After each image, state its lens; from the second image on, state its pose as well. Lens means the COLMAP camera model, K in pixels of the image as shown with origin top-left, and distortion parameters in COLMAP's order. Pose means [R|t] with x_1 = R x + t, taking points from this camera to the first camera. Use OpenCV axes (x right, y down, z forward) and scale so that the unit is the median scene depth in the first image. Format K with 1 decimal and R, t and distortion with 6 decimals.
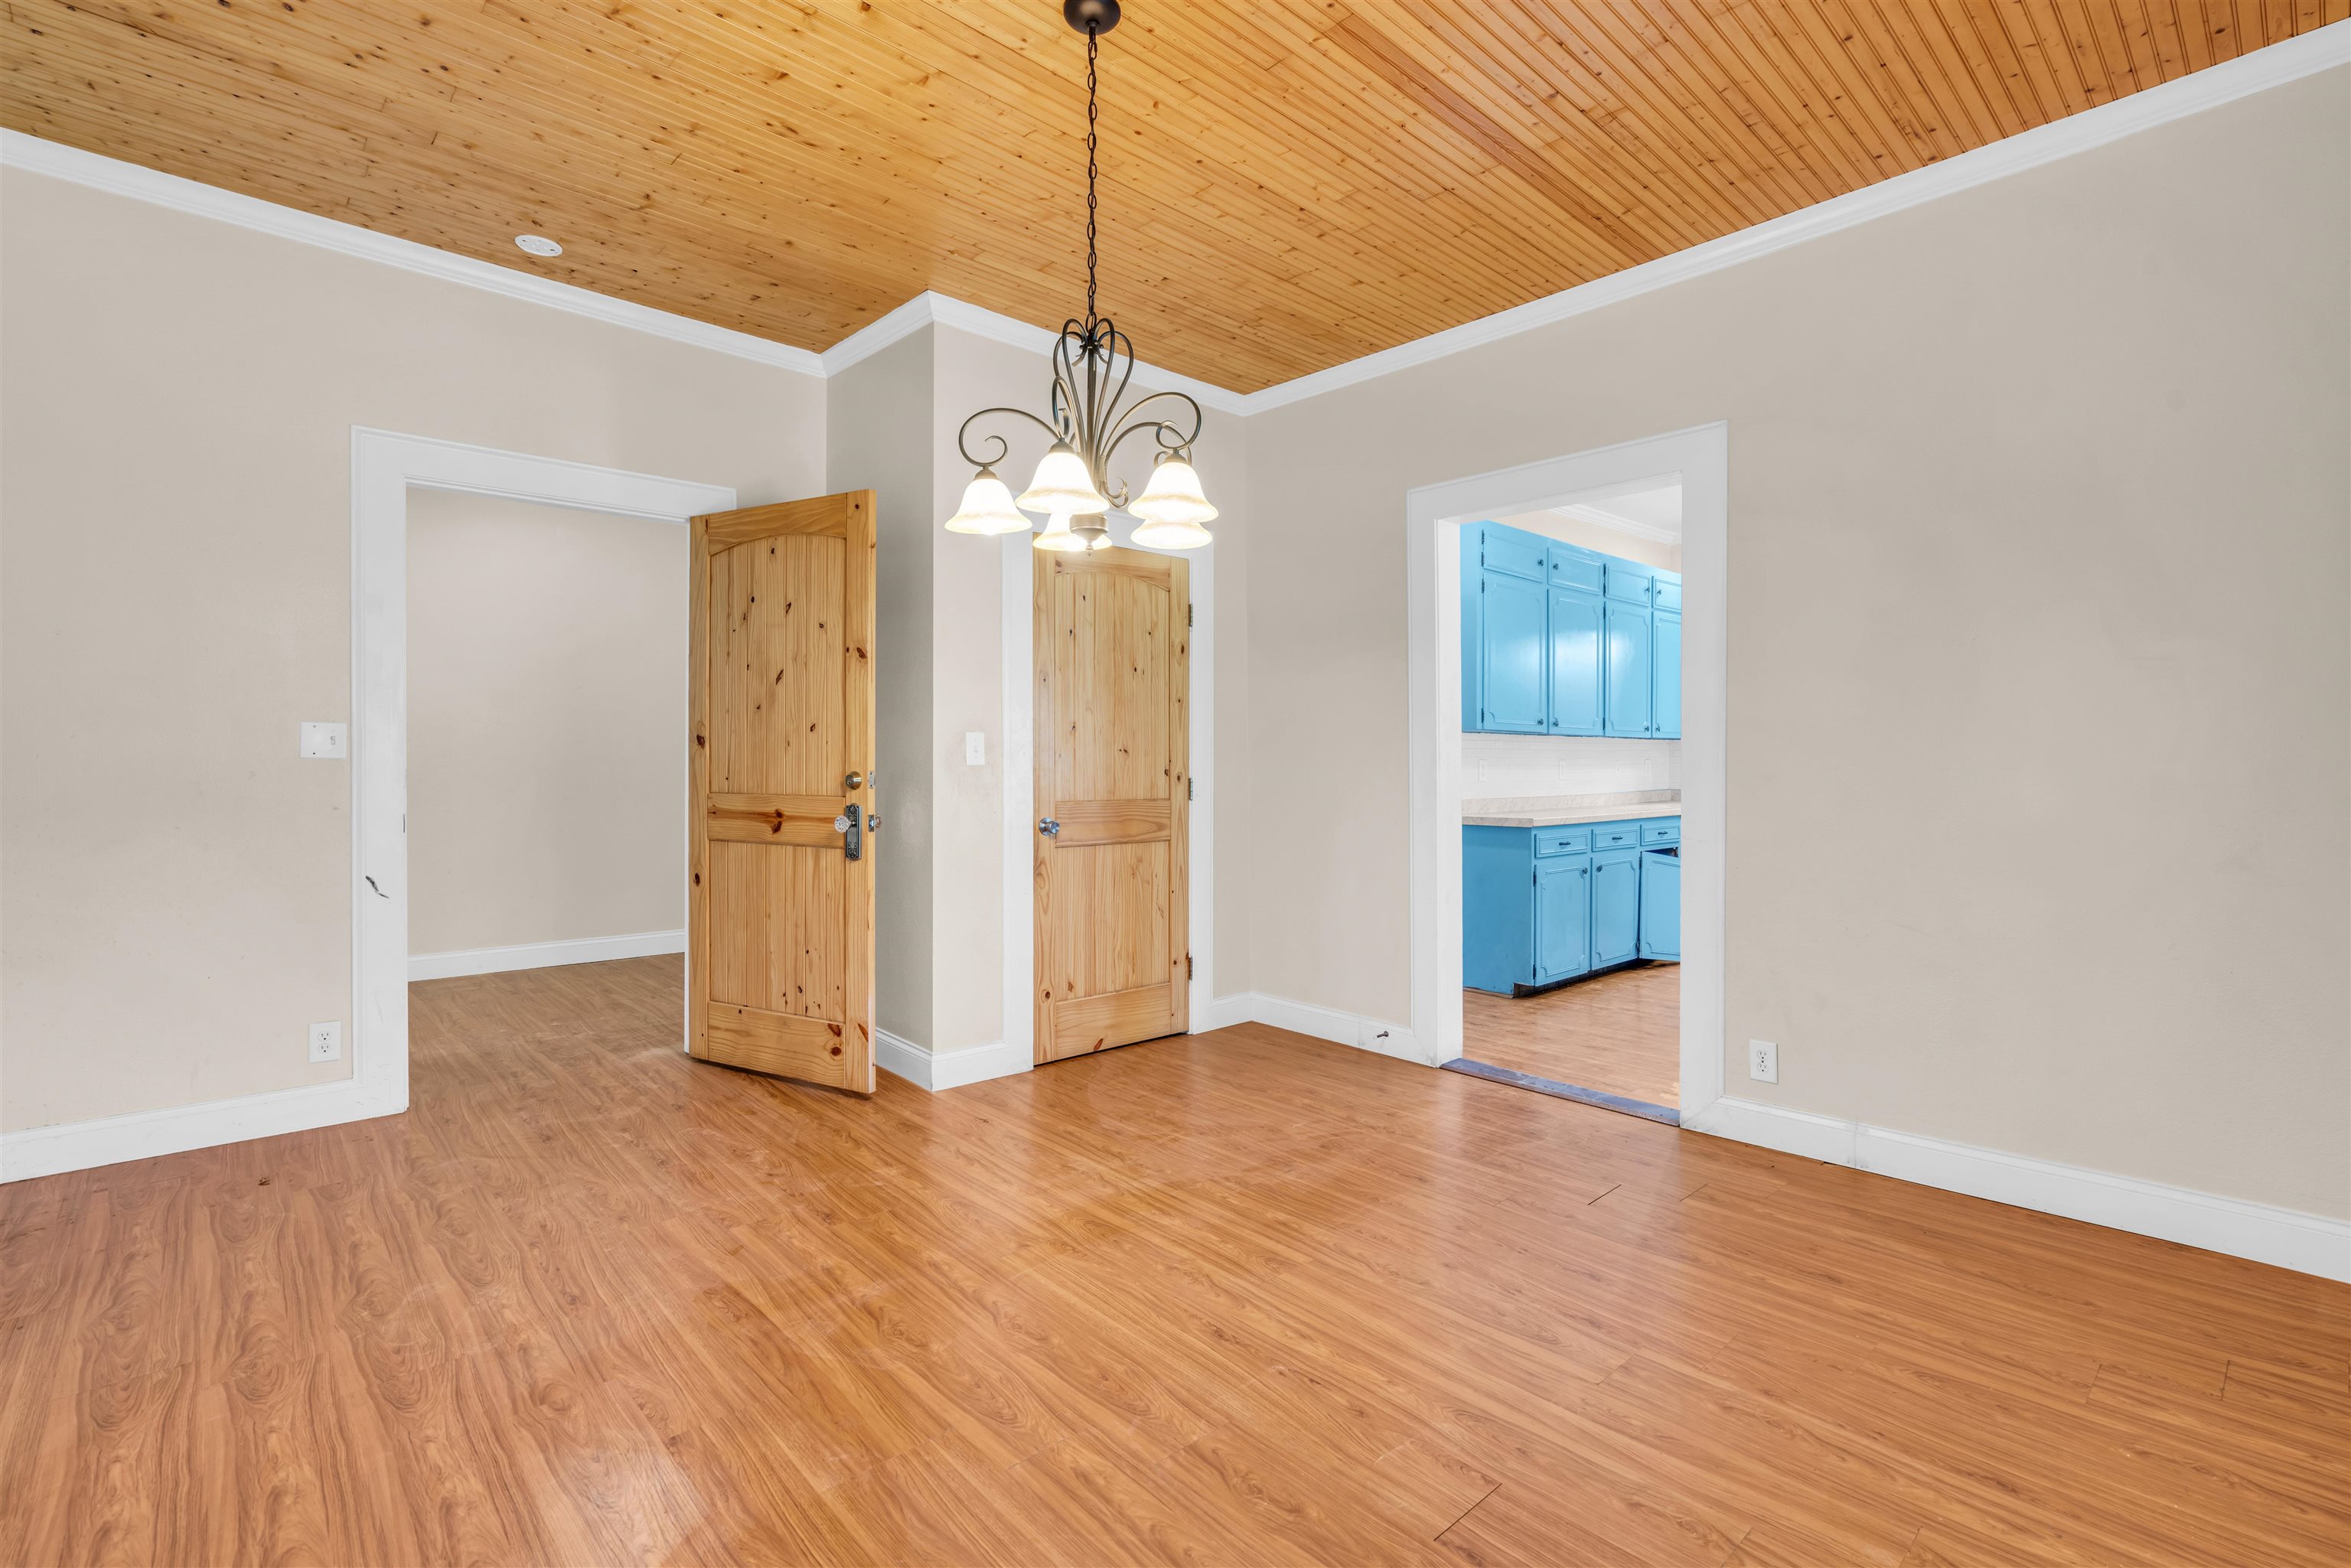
lens RADIAL K [[1075.2, 0, 1140.8], [0, 1075.2, 766.6], [0, 0, 1]] dist [-0.009381, 0.003708]
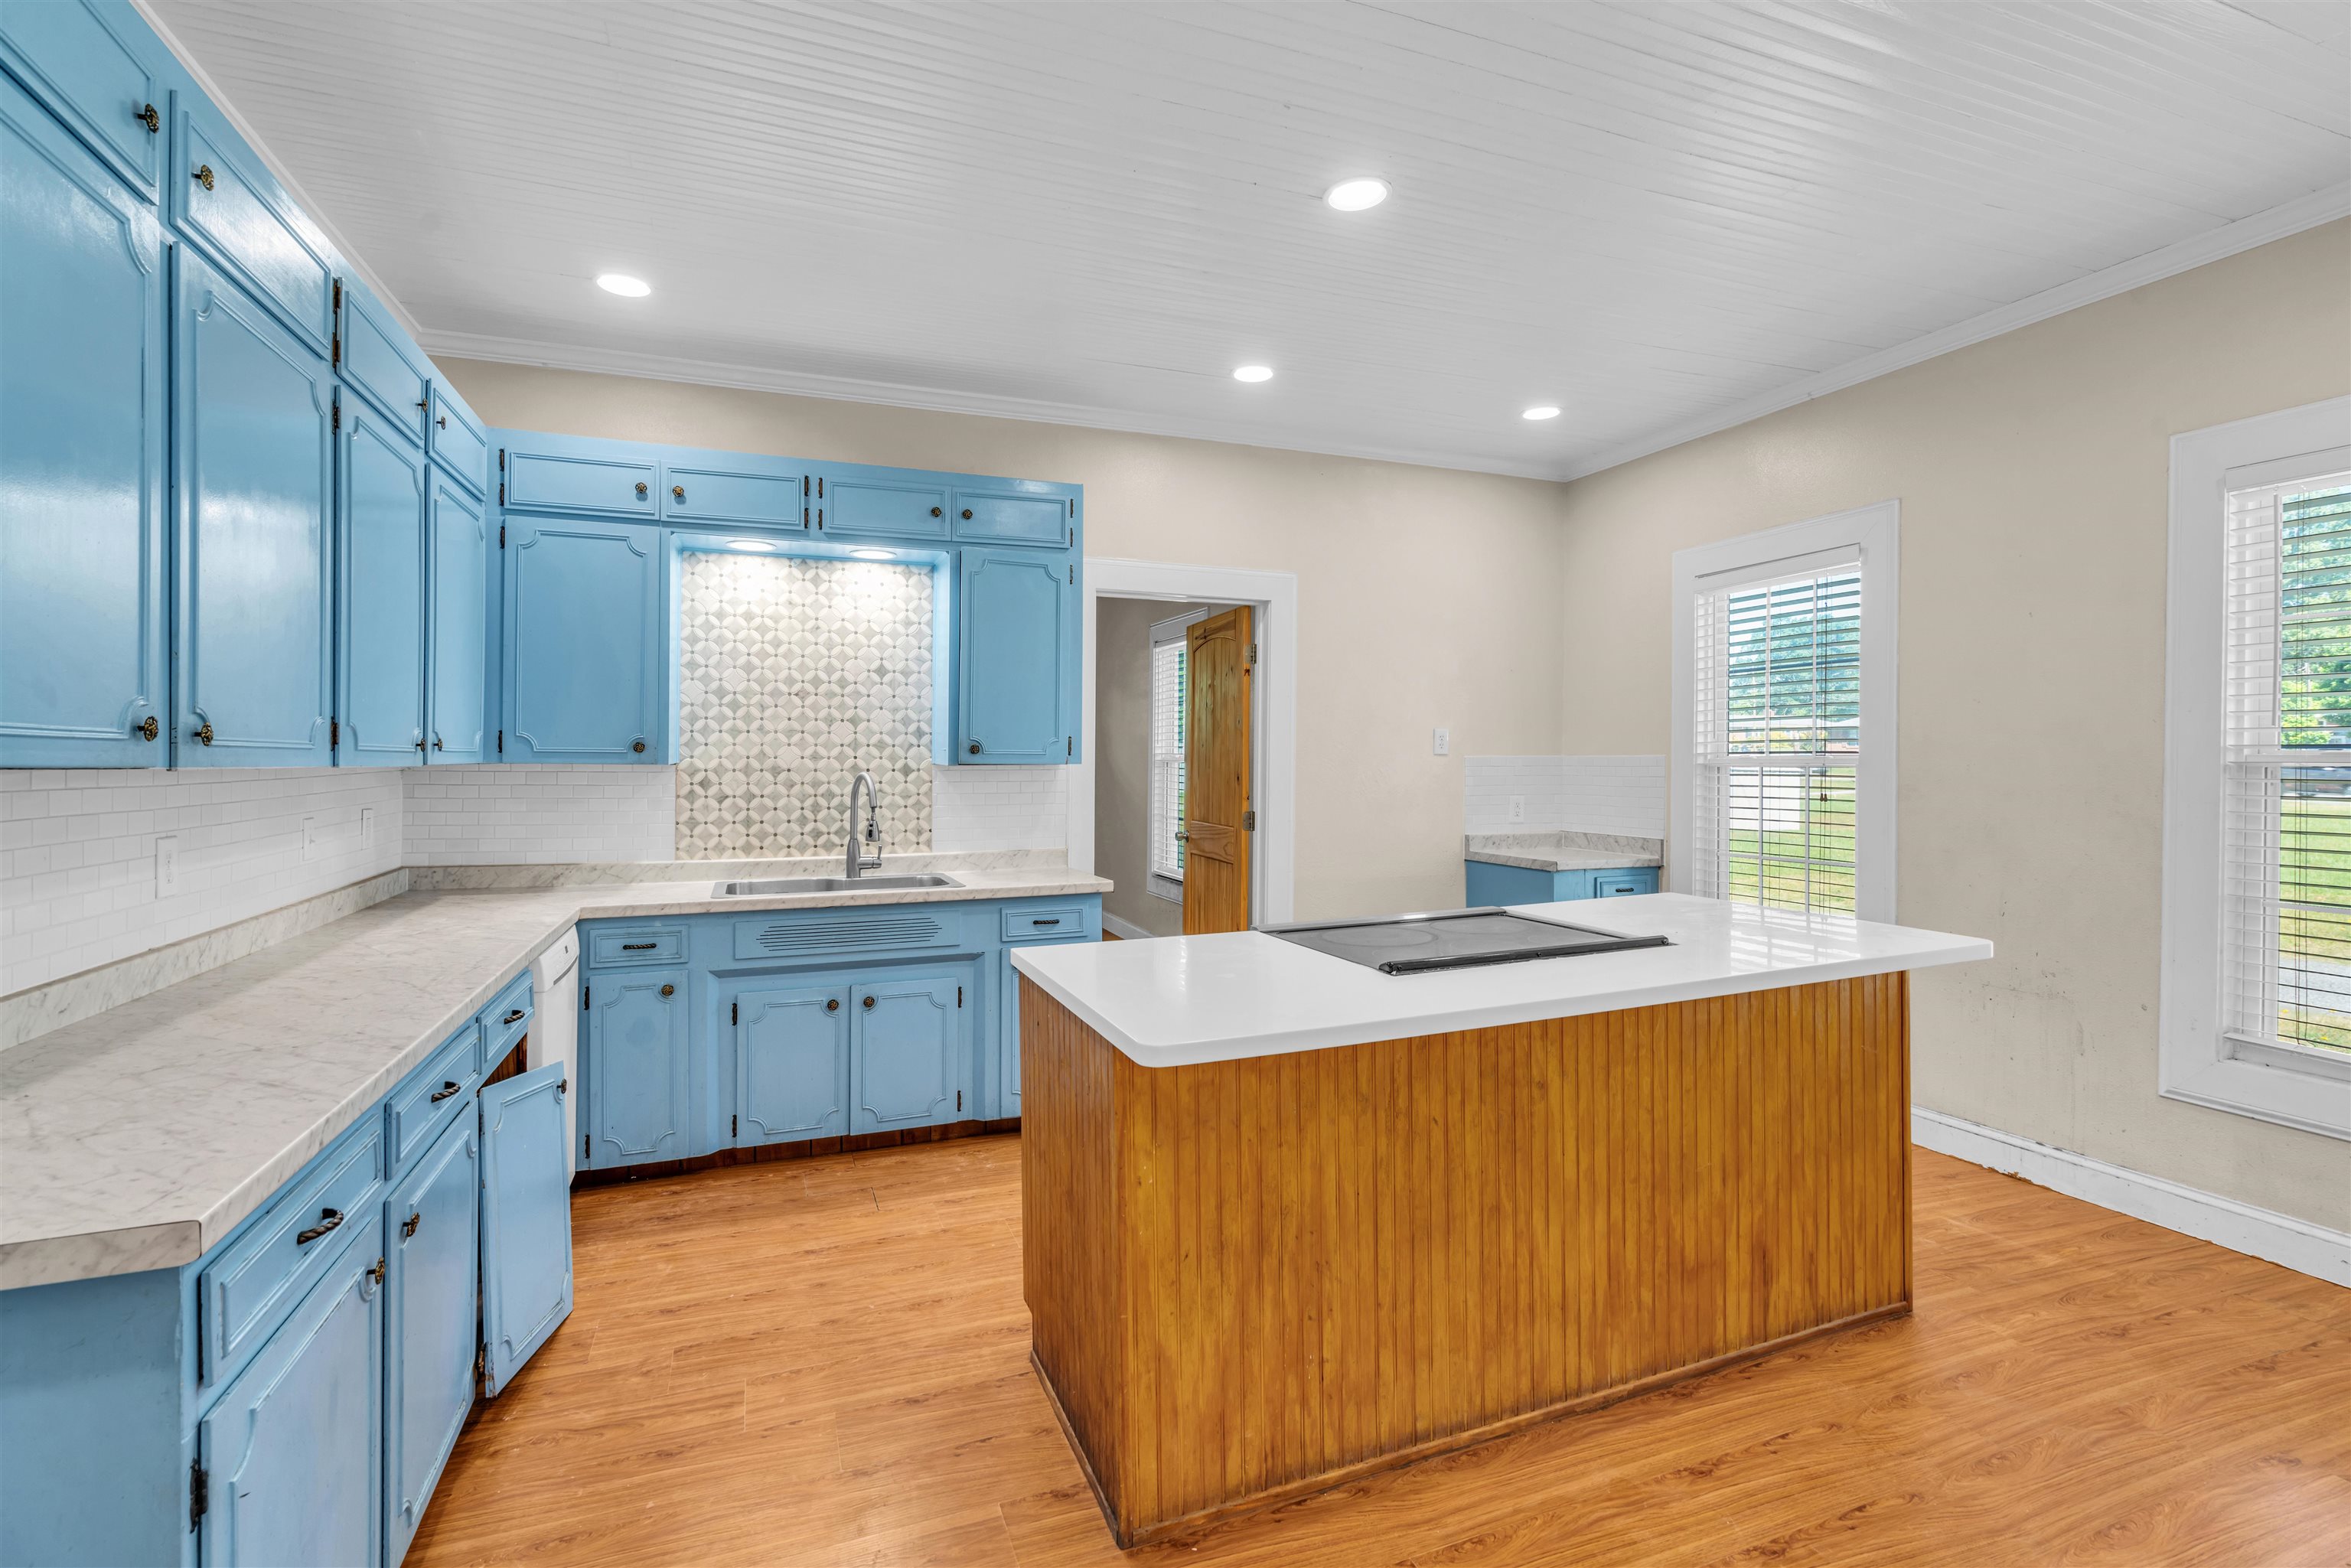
lens RADIAL K [[1075.2, 0, 1183.4], [0, 1075.2, 762.0], [0, 0, 1]] dist [-0.009381, 0.003708]
pose [[0.326017, -0.005543, 0.945348, 0.456174], [0.003290, 0.999983, 0.004729, -0.075593], [-0.945358, 0.001569, 0.326030, 1.500049]]
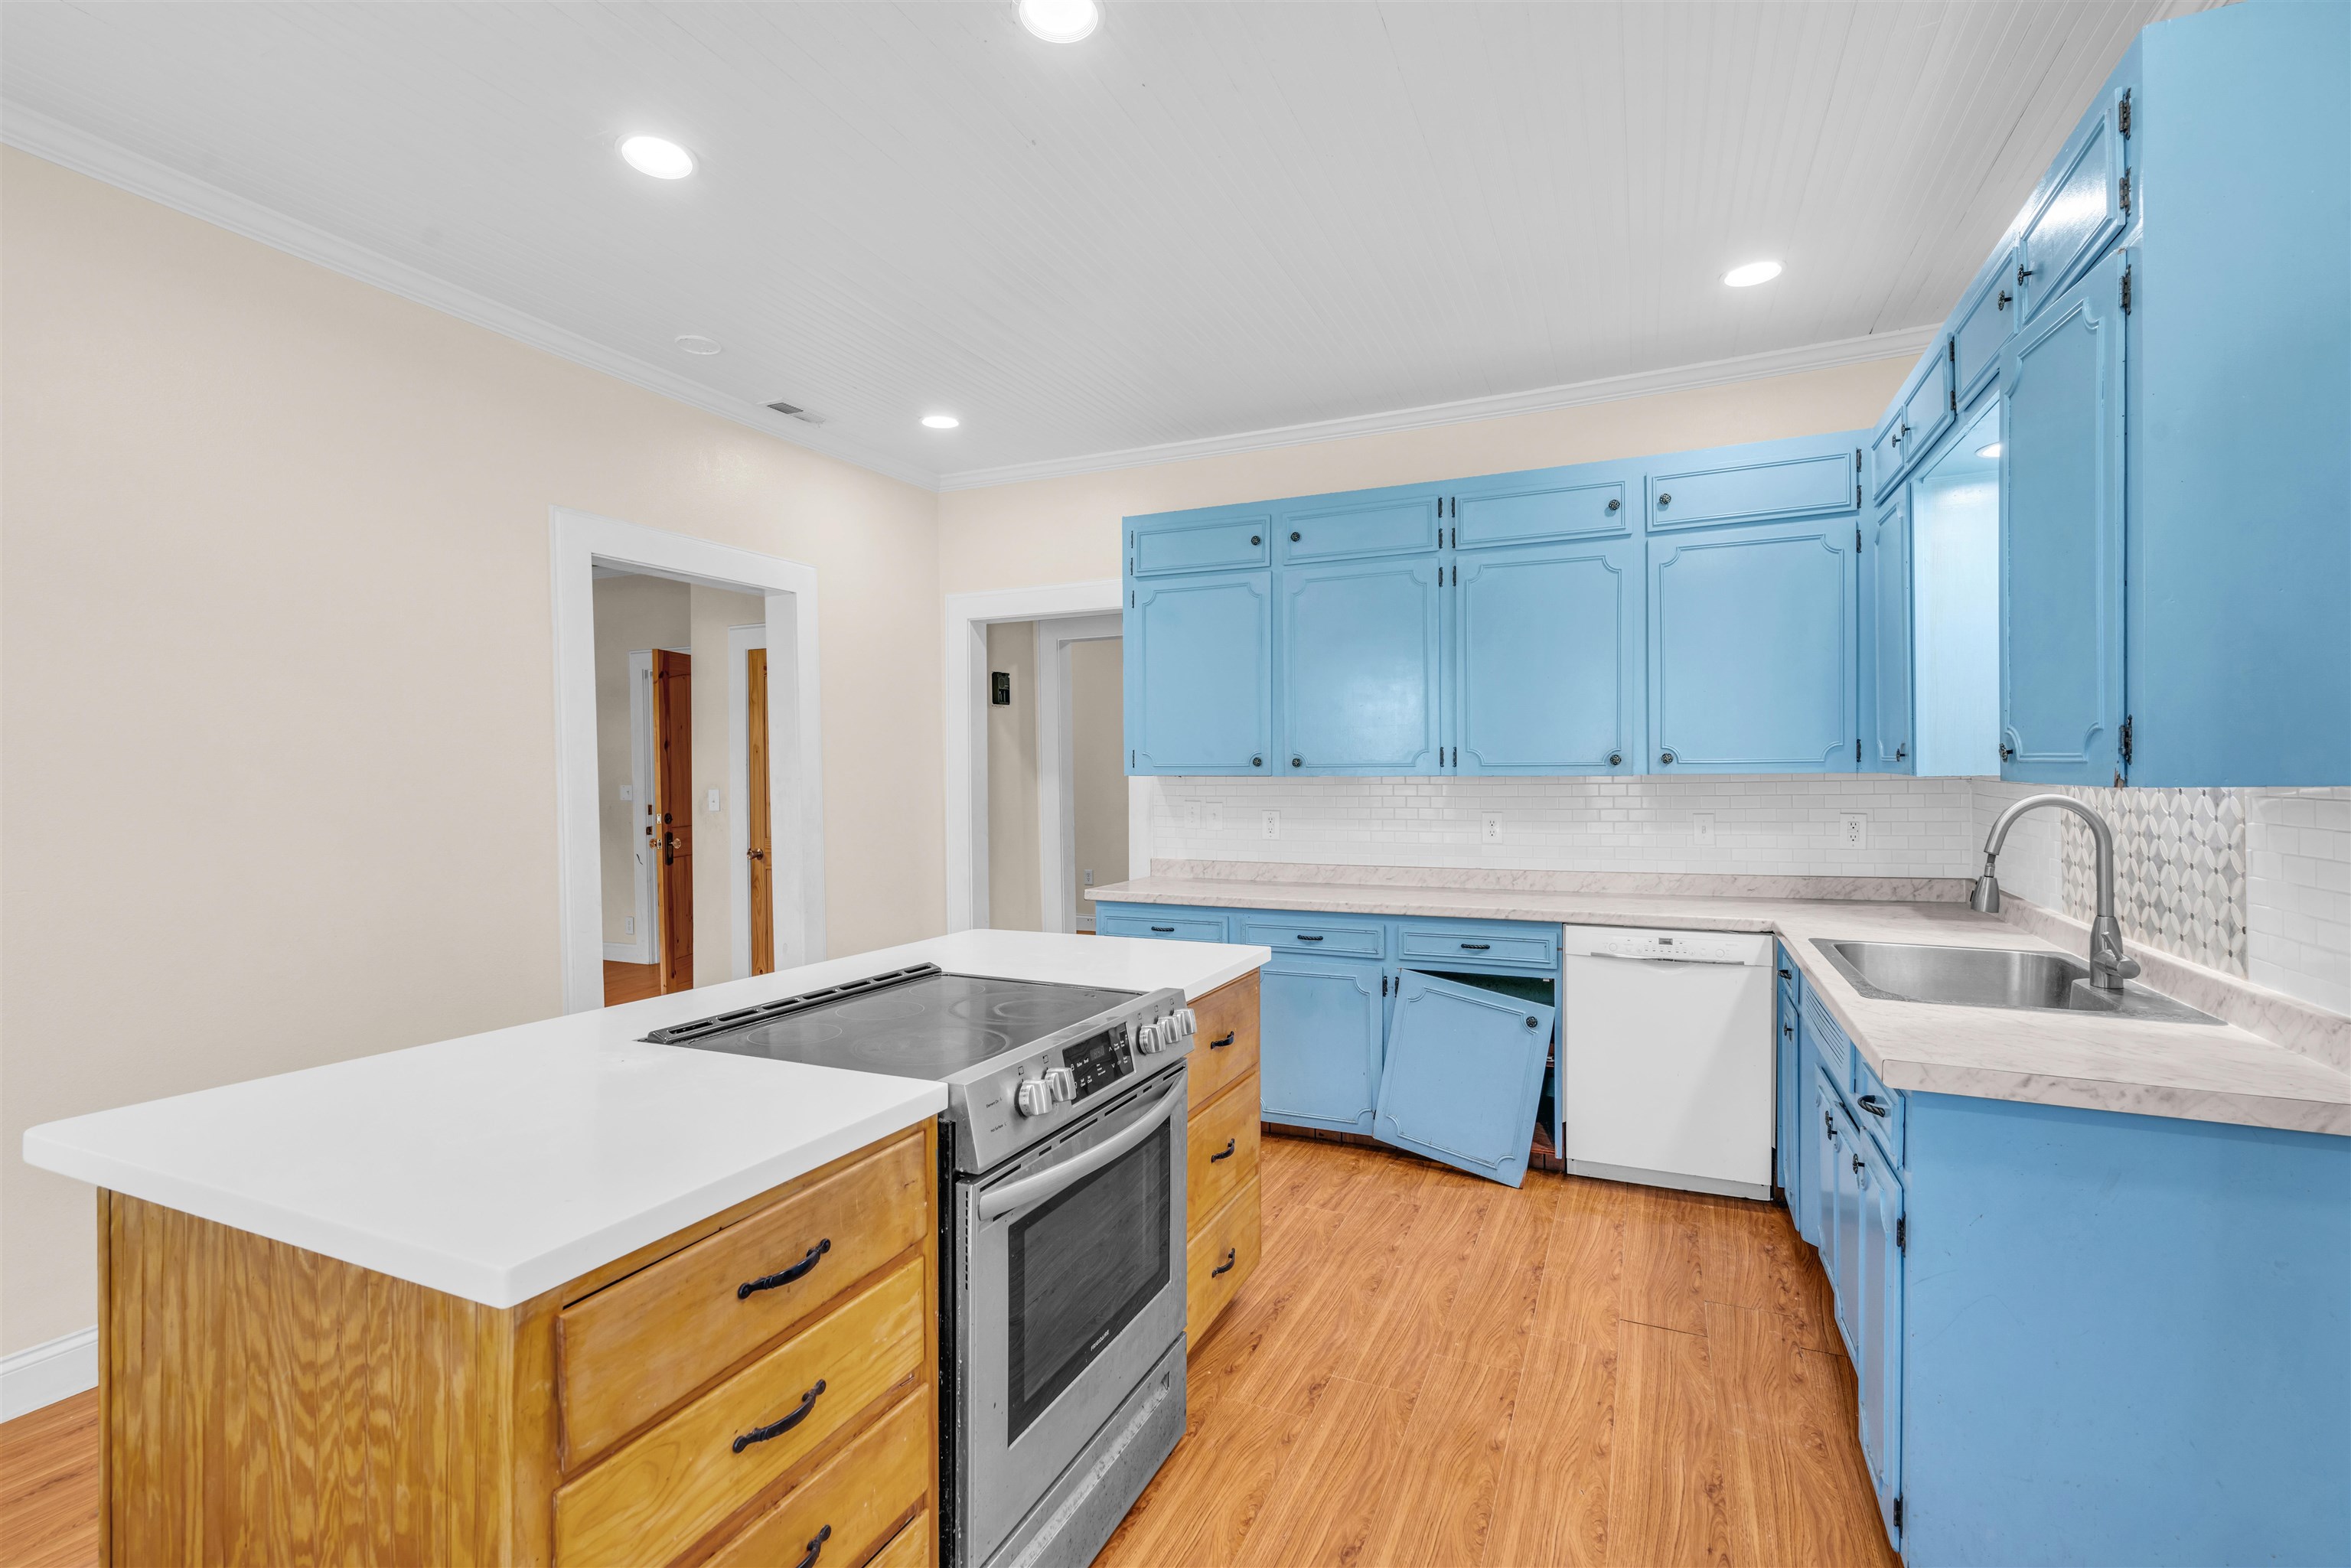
lens RADIAL K [[1075.2, 0, 1167.6], [0, 1075.2, 788.1], [0, 0, 1]] dist [-0.009381, 0.003708]
pose [[0.413347, 0.009548, -0.910523, 2.208343], [0.006530, 0.999888, 0.013450, -0.076068], [0.910550, -0.011505, 0.413239, 1.430187]]
